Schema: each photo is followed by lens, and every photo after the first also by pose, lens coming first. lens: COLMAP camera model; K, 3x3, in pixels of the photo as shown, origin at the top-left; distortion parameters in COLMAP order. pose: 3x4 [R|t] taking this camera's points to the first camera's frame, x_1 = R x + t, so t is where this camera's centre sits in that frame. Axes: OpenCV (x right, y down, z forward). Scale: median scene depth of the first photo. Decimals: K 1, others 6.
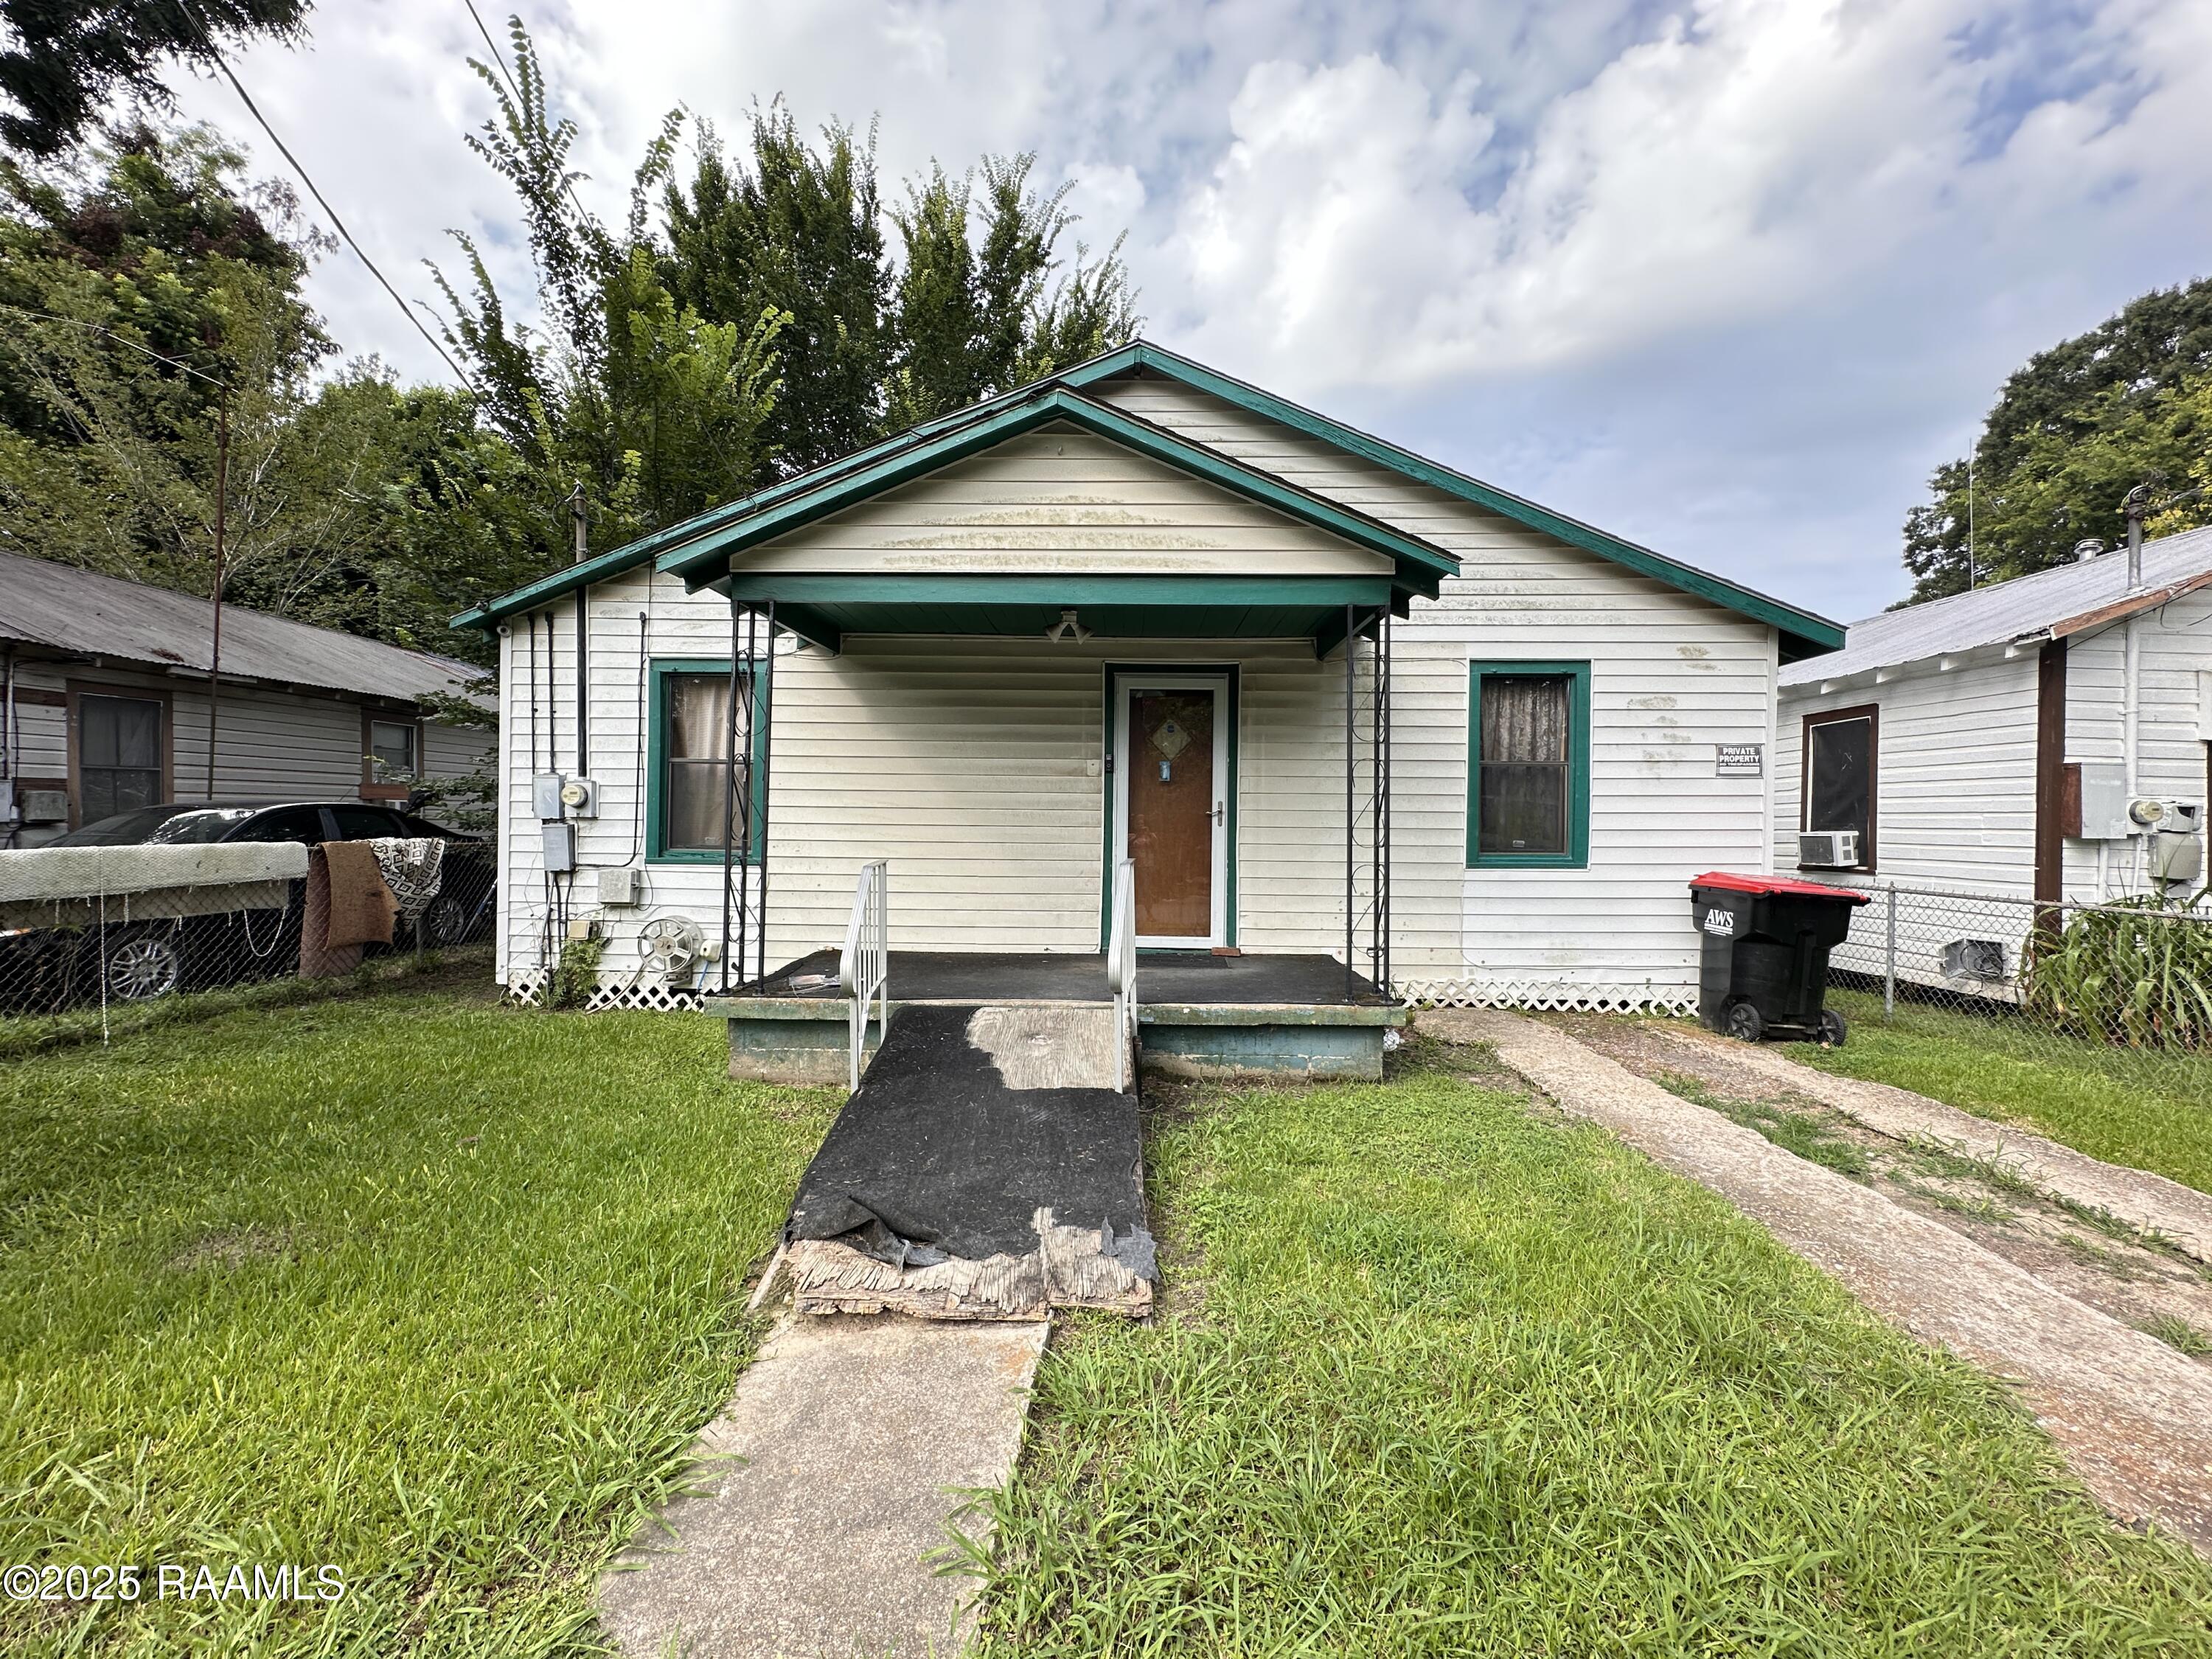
lens RADIAL K [[884.9, 0, 1110.6], [0, 884.9, 825.8], [0, 0, 1]] dist [0.004747, -0.000334]
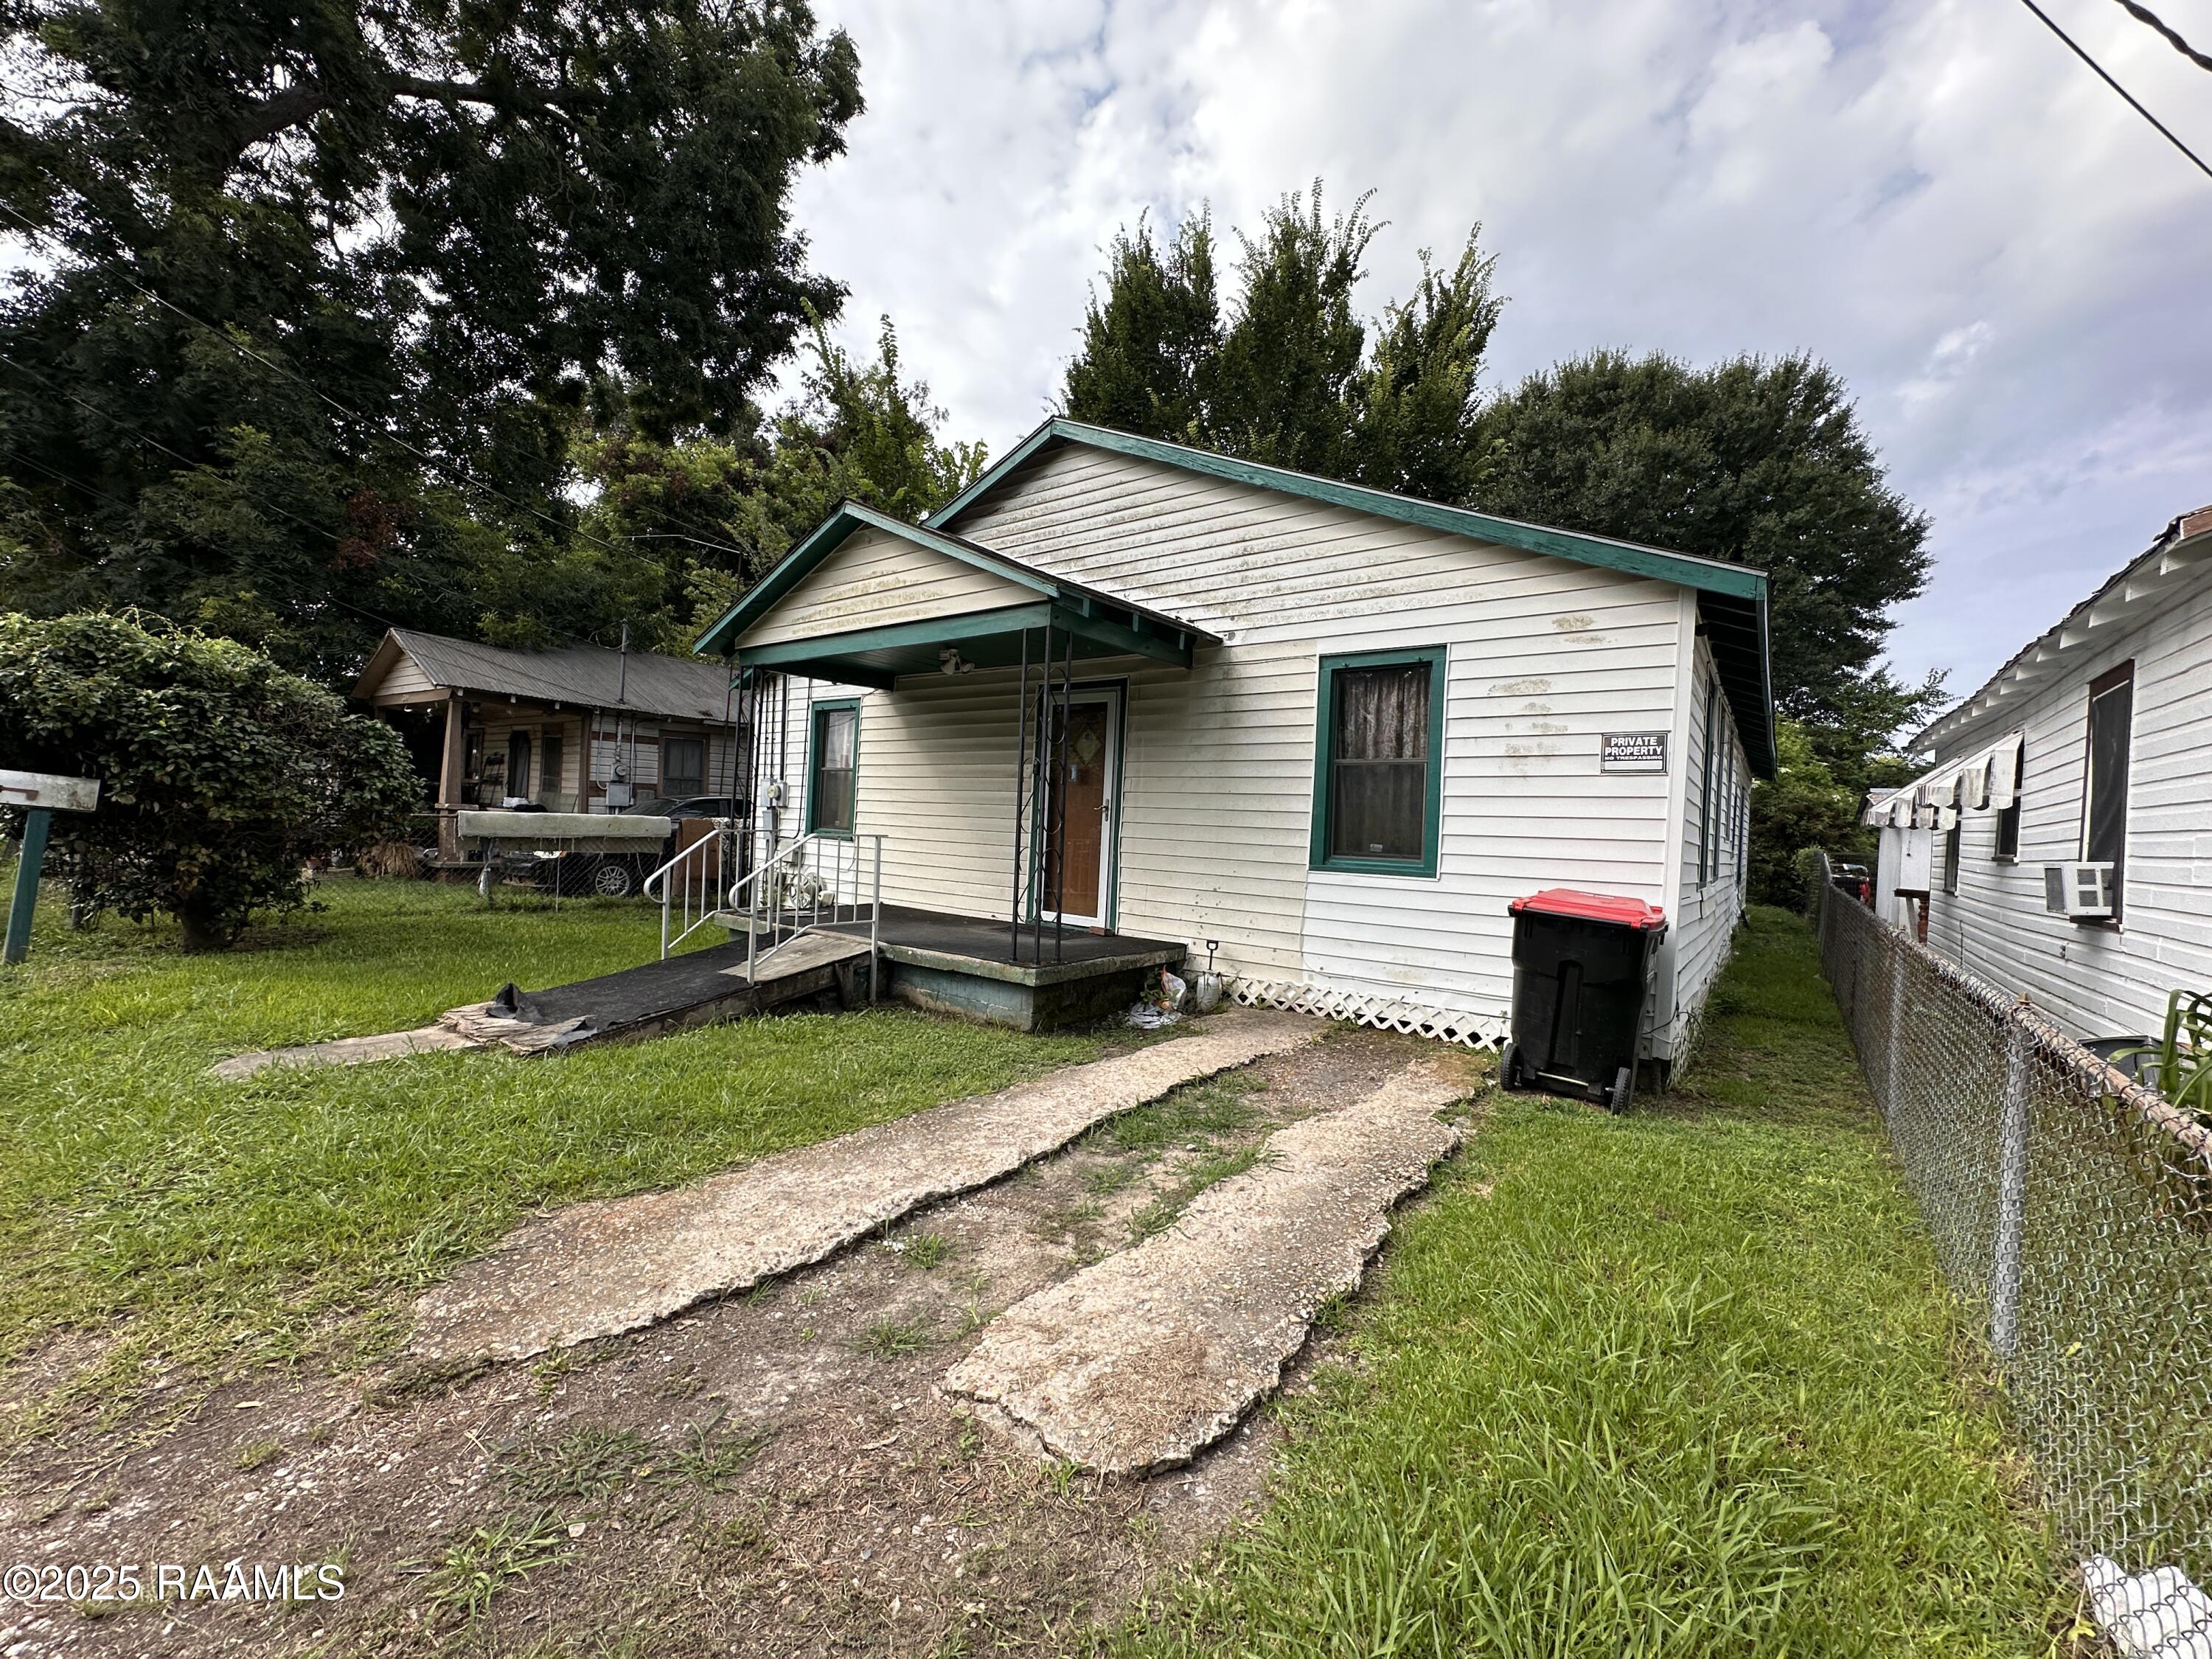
lens RADIAL K [[884.9, 0, 1098.8], [0, 884.9, 827.8], [0, 0, 1]] dist [0.004747, -0.000334]
pose [[0.803382, 0.027961, -0.594807, 0.792890], [-0.036432, 0.999334, -0.002229, 0.011971], [0.594348, 0.023461, 0.803865, 0.080485]]
